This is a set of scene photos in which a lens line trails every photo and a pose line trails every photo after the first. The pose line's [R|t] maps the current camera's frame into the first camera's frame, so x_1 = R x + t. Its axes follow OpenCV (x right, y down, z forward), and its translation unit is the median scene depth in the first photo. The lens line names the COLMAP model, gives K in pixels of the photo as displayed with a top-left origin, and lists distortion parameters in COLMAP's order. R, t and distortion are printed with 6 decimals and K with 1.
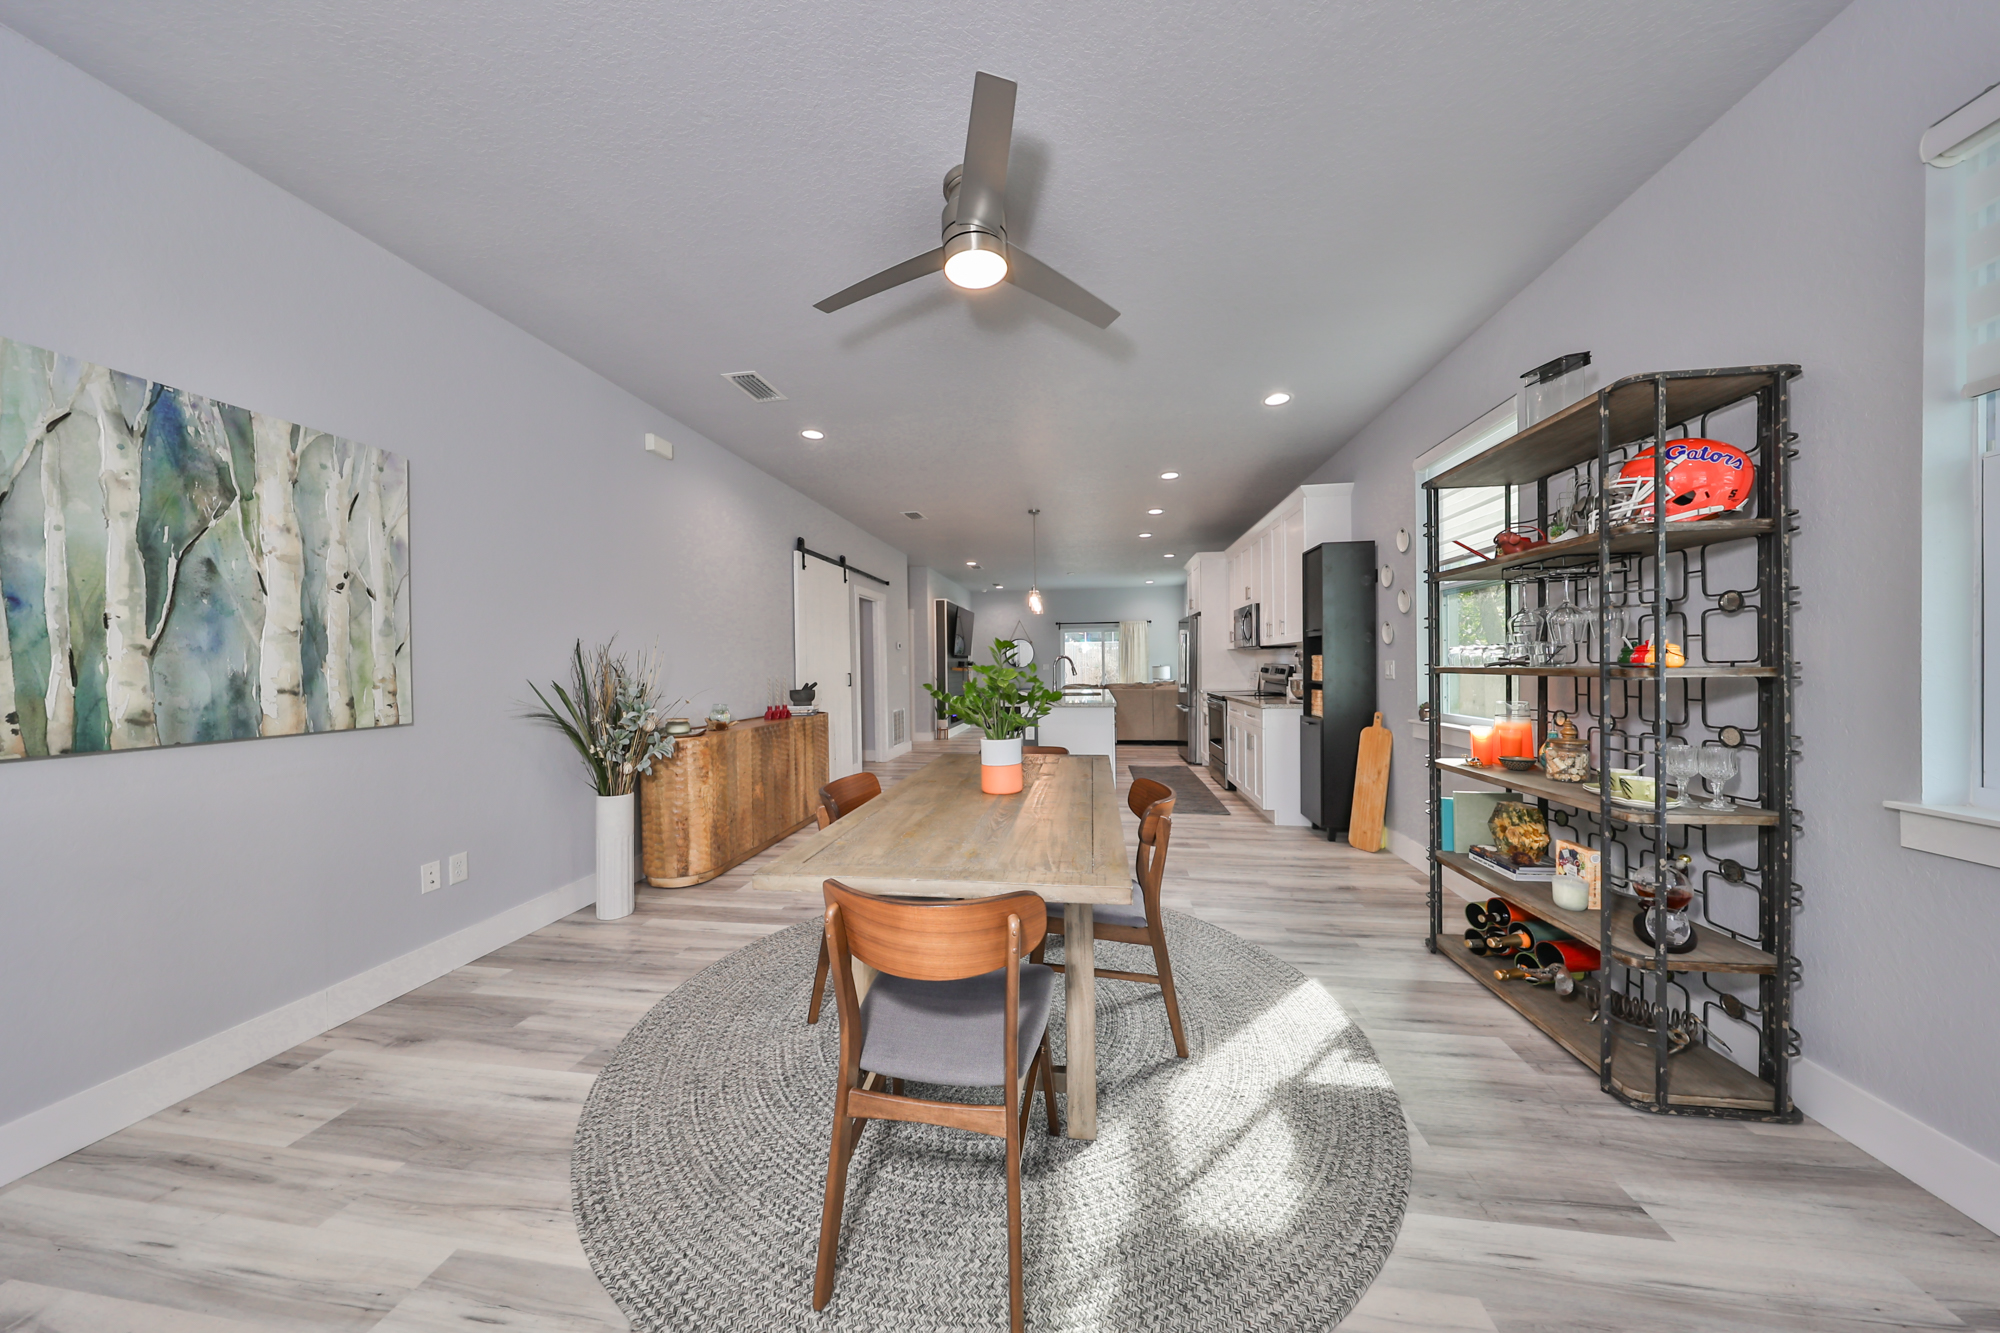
lens RADIAL K [[631.1, 0, 991.9], [0, 631.1, 677.9], [0, 0, 1]] dist [0.000514, 0.000167]
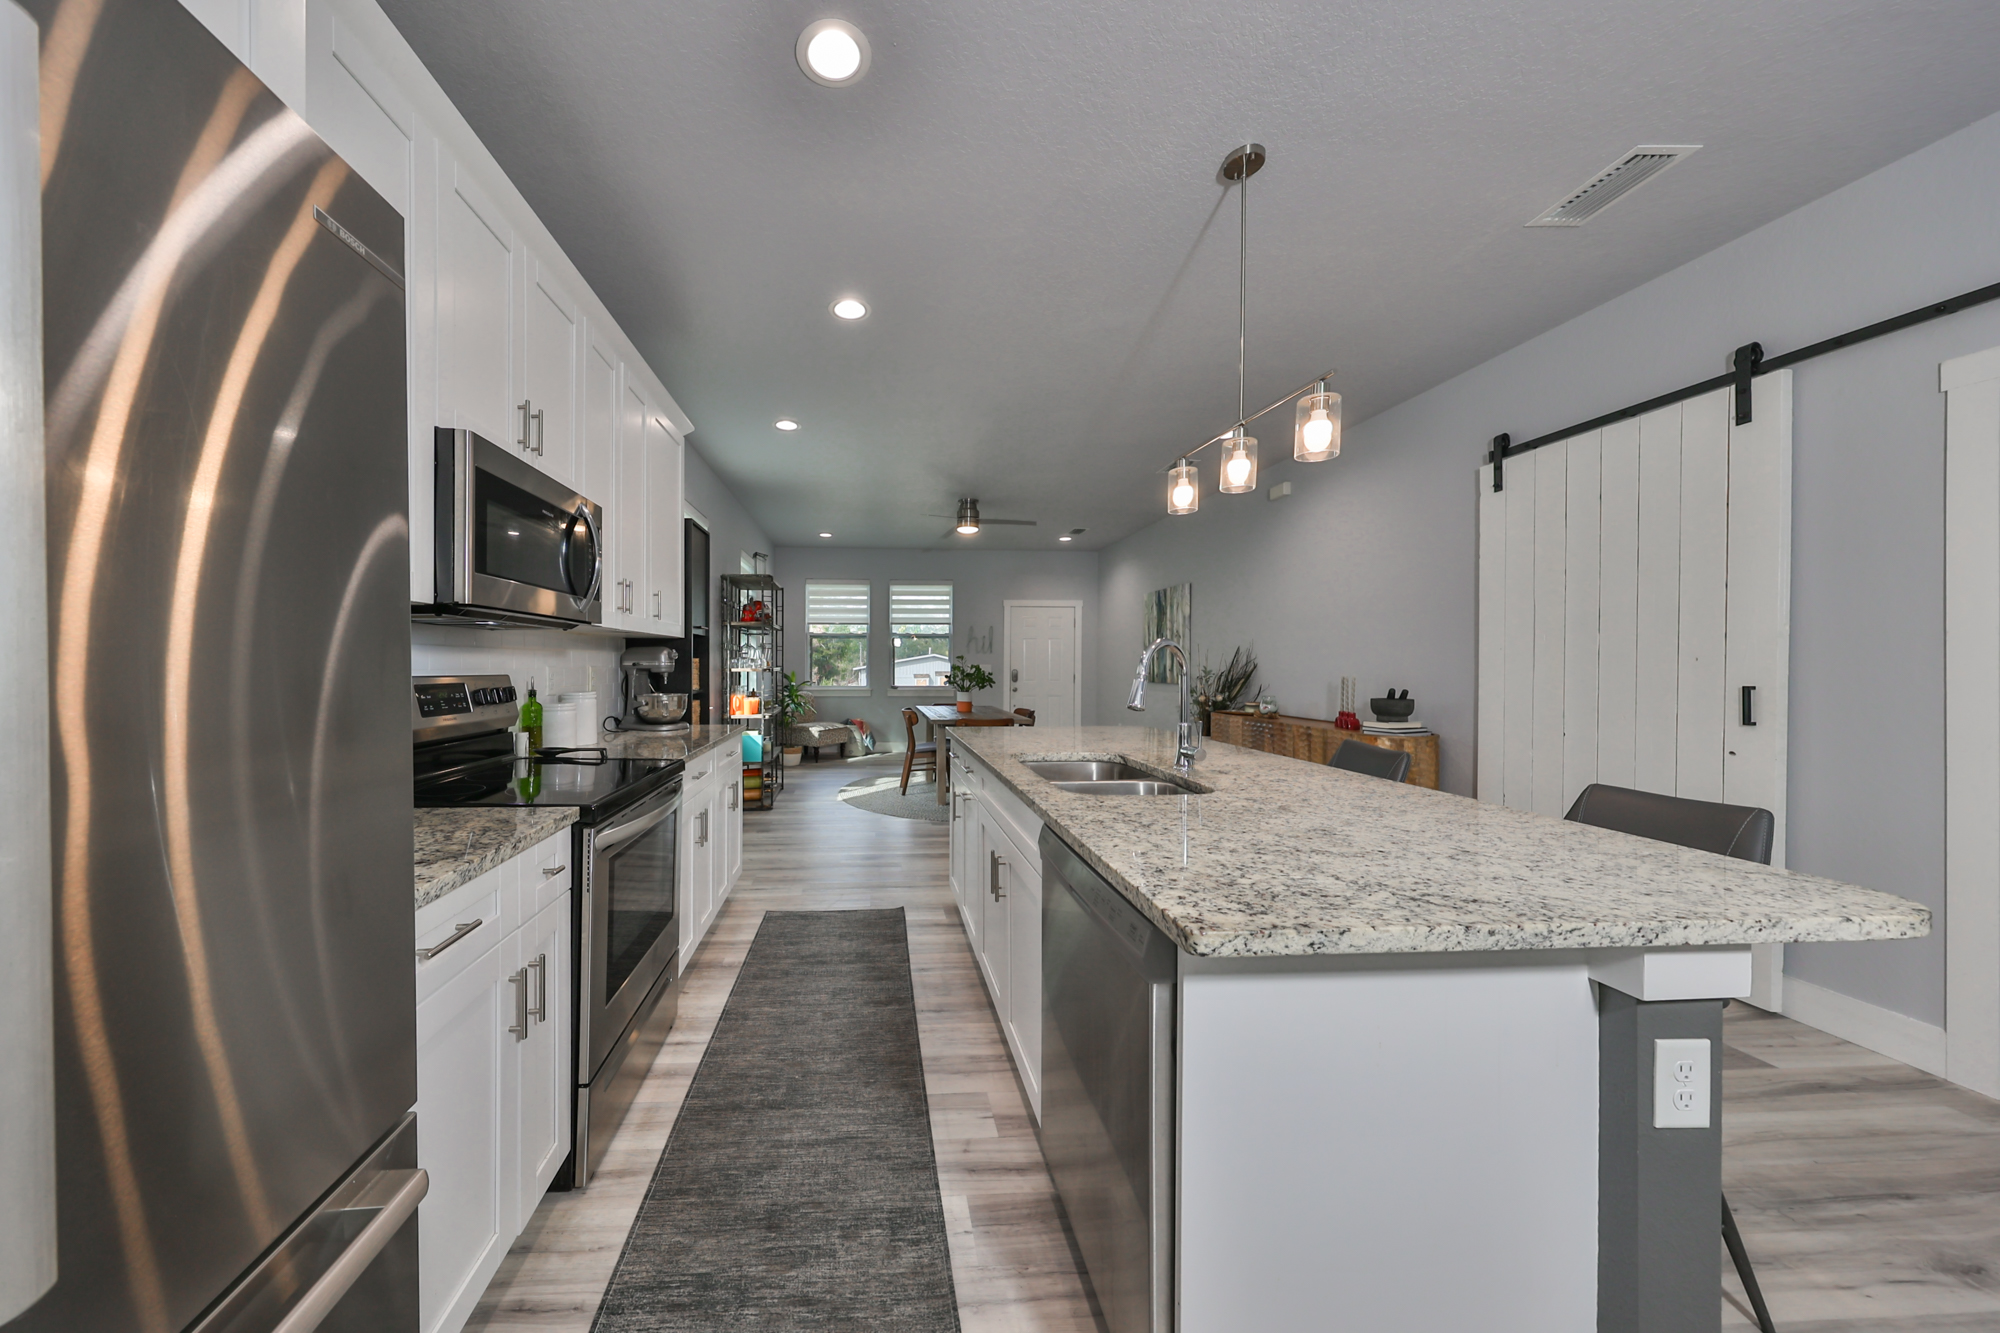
lens RADIAL K [[631.1, 0, 893.6], [0, 631.1, 666.7], [0, 0, 1]] dist [0.000514, 0.000167]
pose [[-0.979847, 0.011167, -0.199436, 0.898876], [0.005666, 0.999588, 0.028134, -0.091926], [0.199668, 0.026437, -0.979507, 3.758675]]
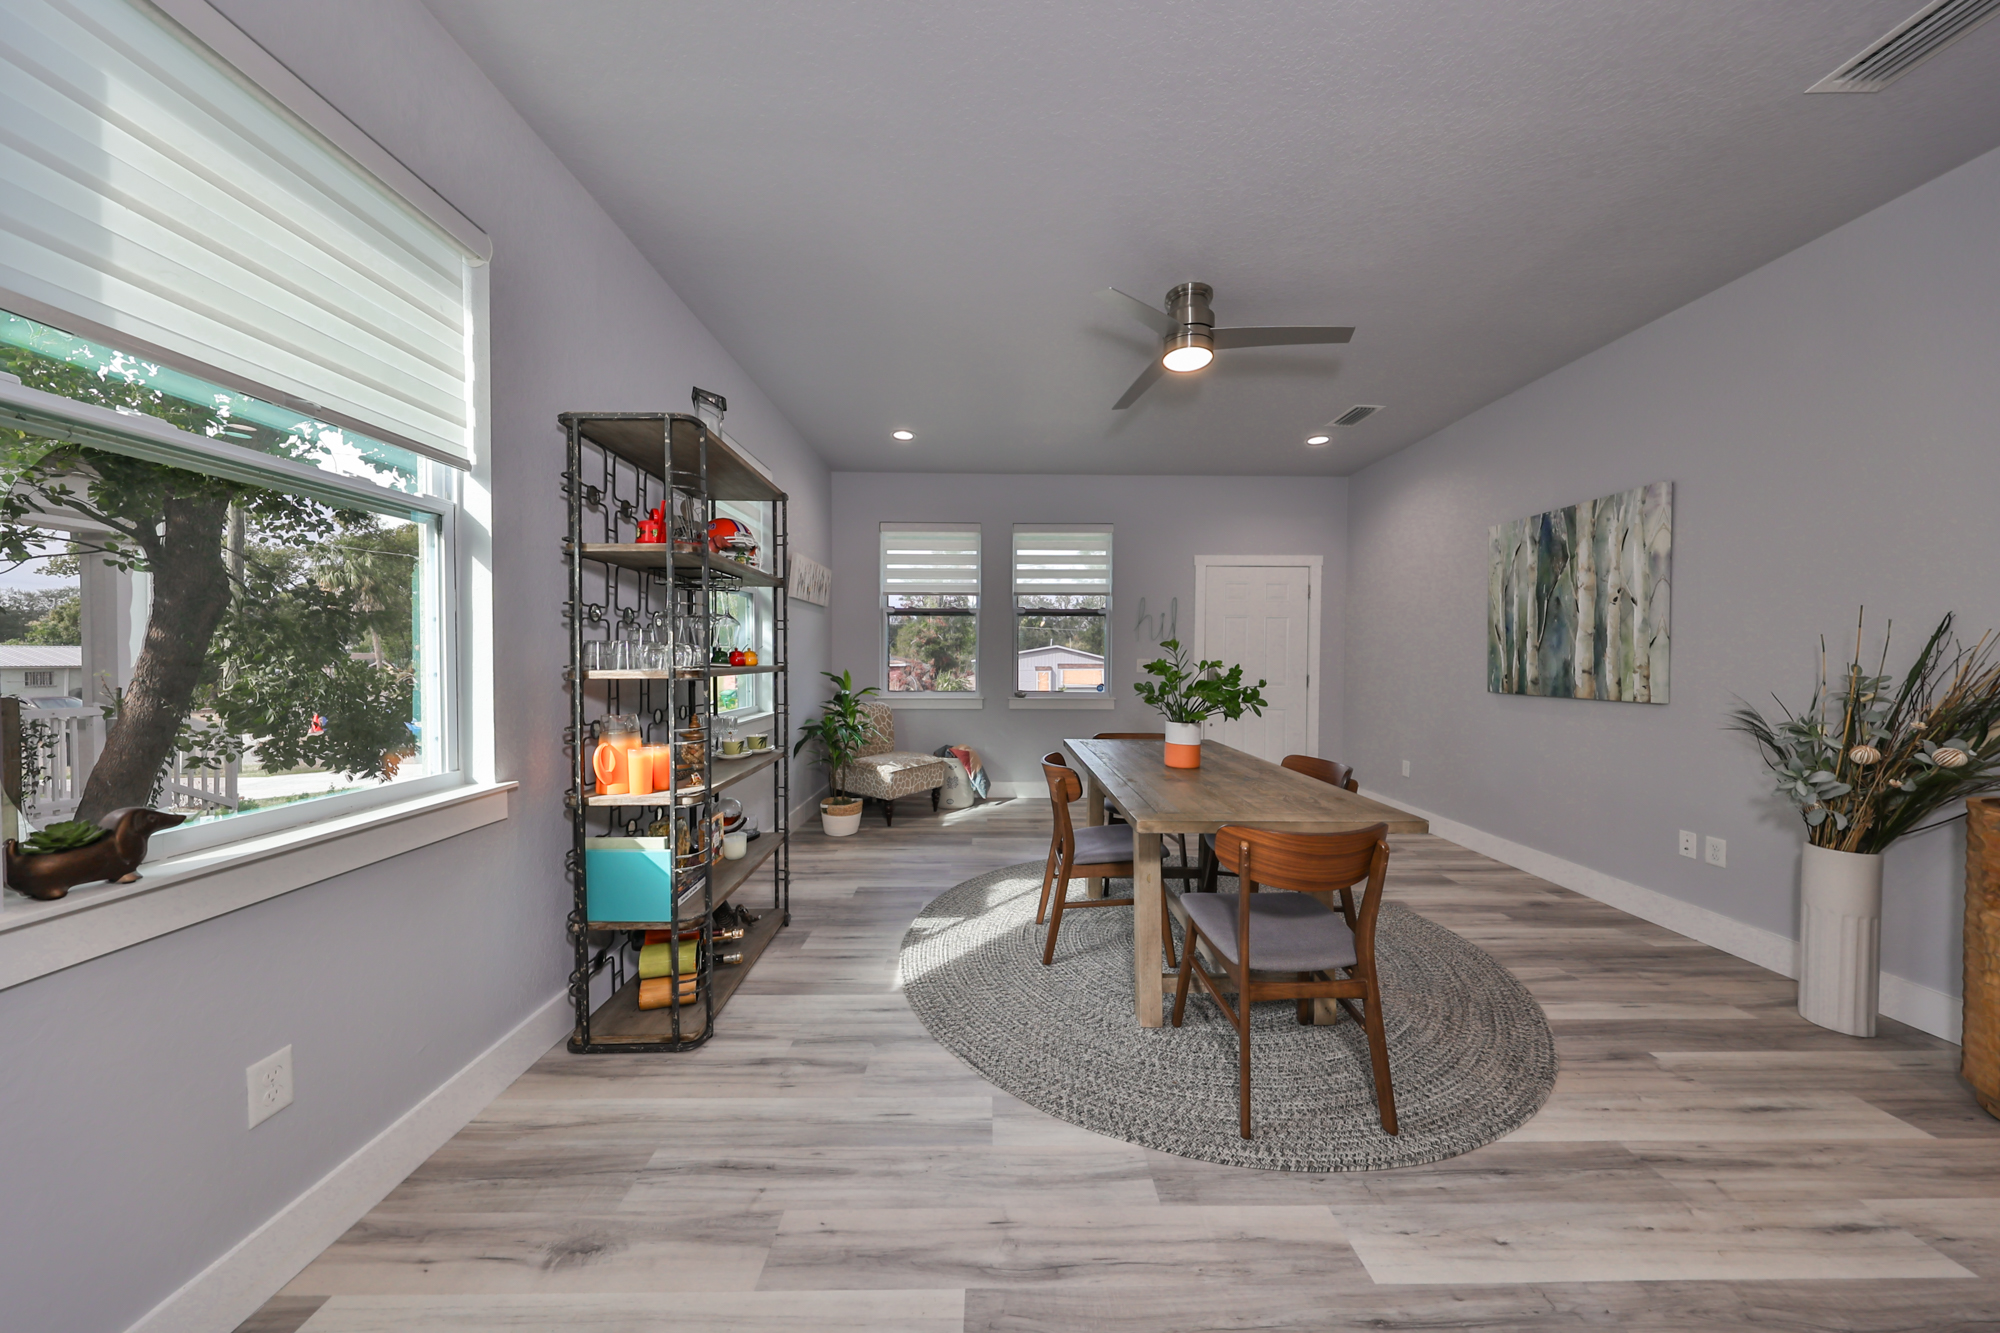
lens RADIAL K [[631.1, 0, 1004.6], [0, 631.1, 669.8], [0, 0, 1]] dist [0.000514, 0.000167]
pose [[-0.984687, 0.012017, -0.173917, 0.578450], [0.004834, 0.999120, 0.041664, -0.054193], [0.174265, 0.040185, -0.983879, 2.216458]]
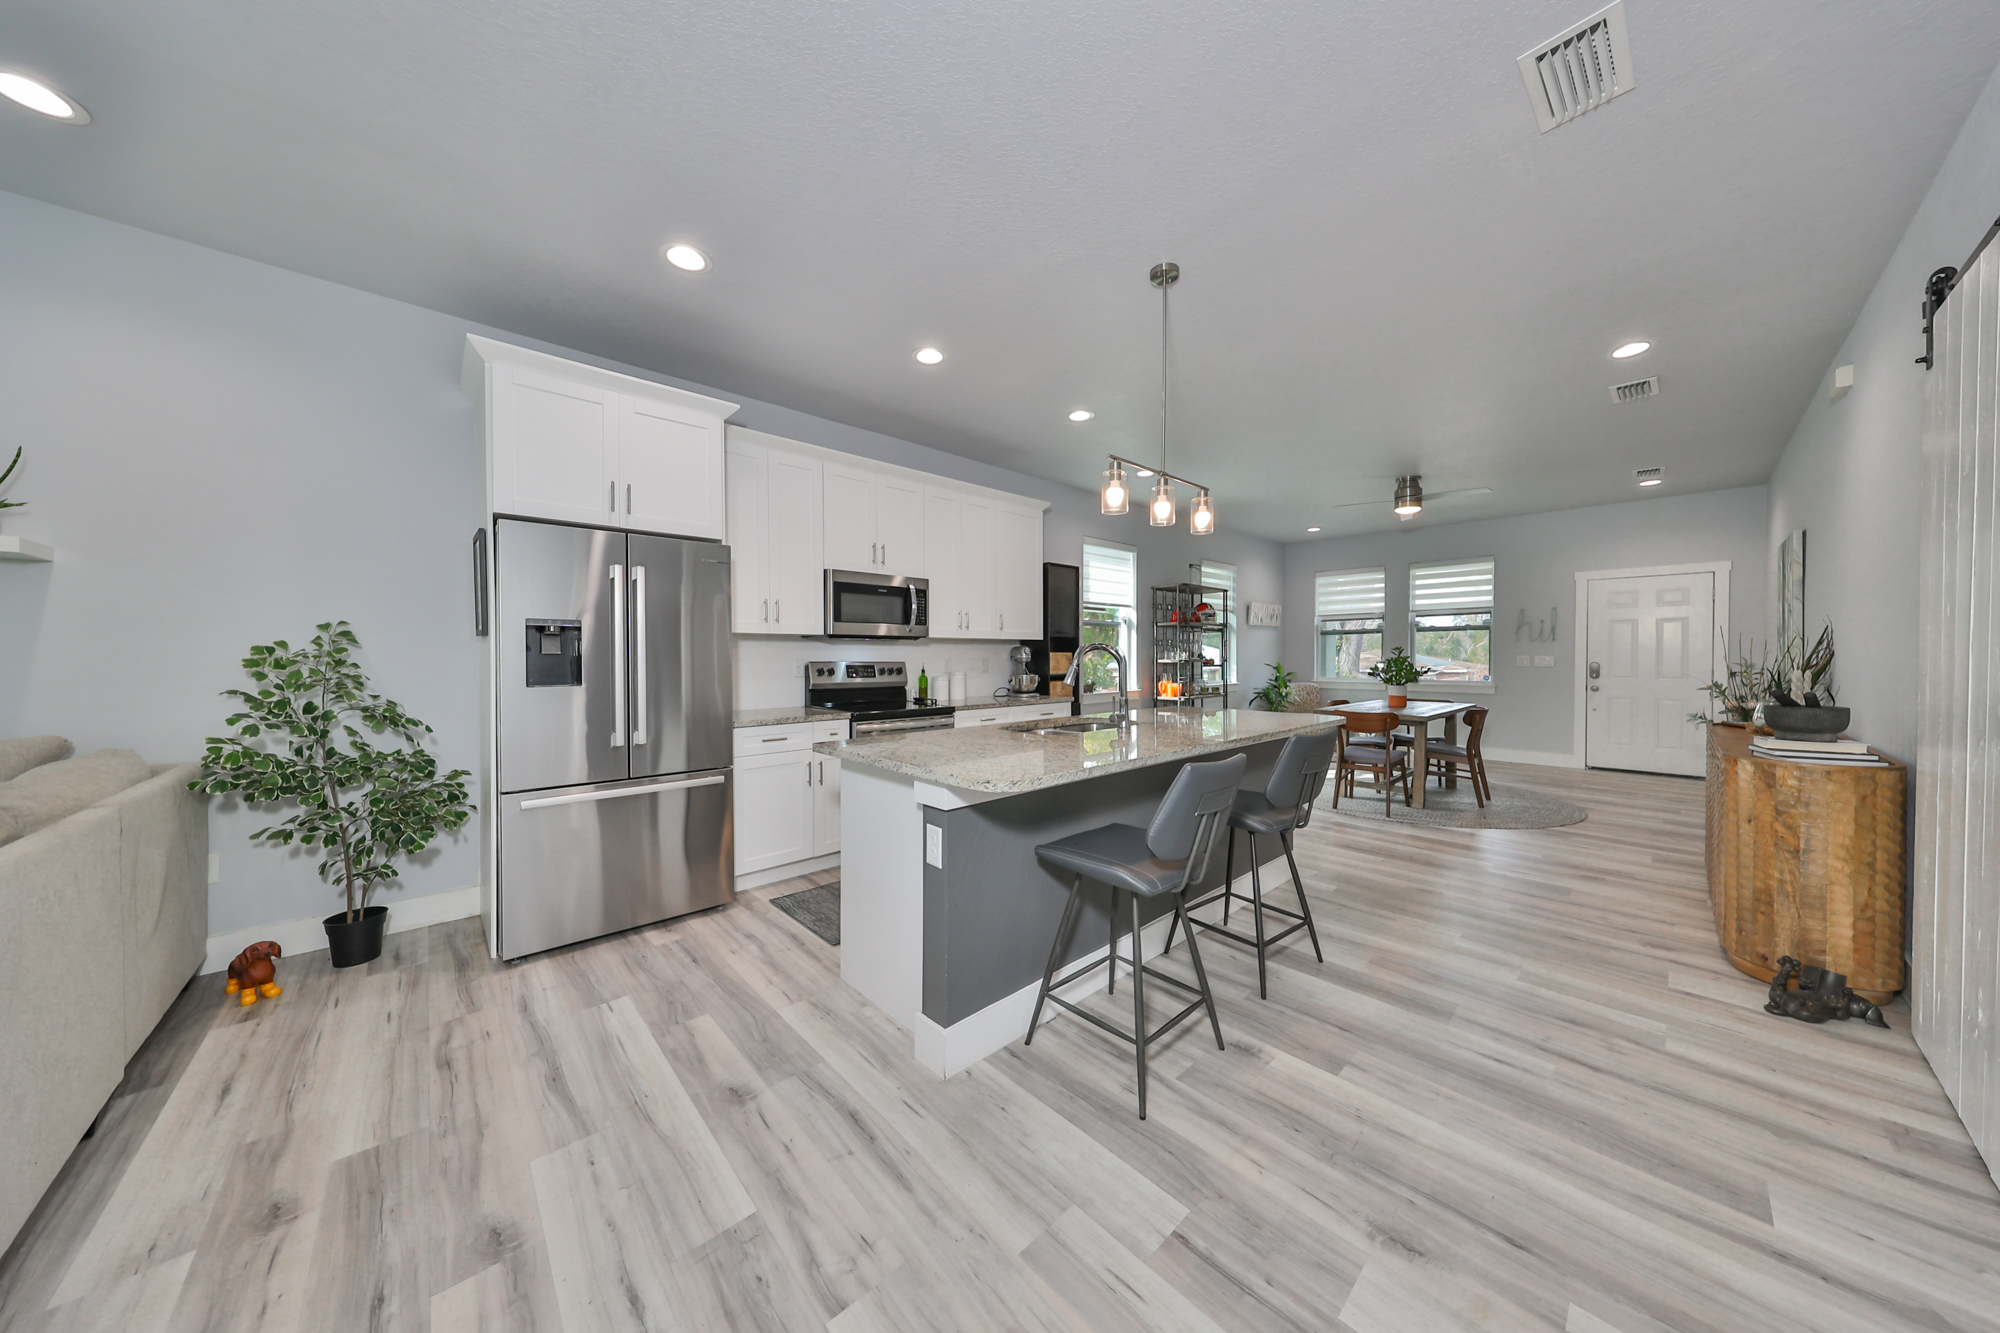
lens RADIAL K [[631.1, 0, 995.3], [0, 631.1, 661.2], [0, 0, 1]] dist [0.000514, 0.000167]
pose [[-0.784395, 0.008759, 0.620200, -0.299859], [0.023954, 0.999582, 0.016178, -0.082062], [-0.619799, 0.027547, -0.784277, 4.174149]]
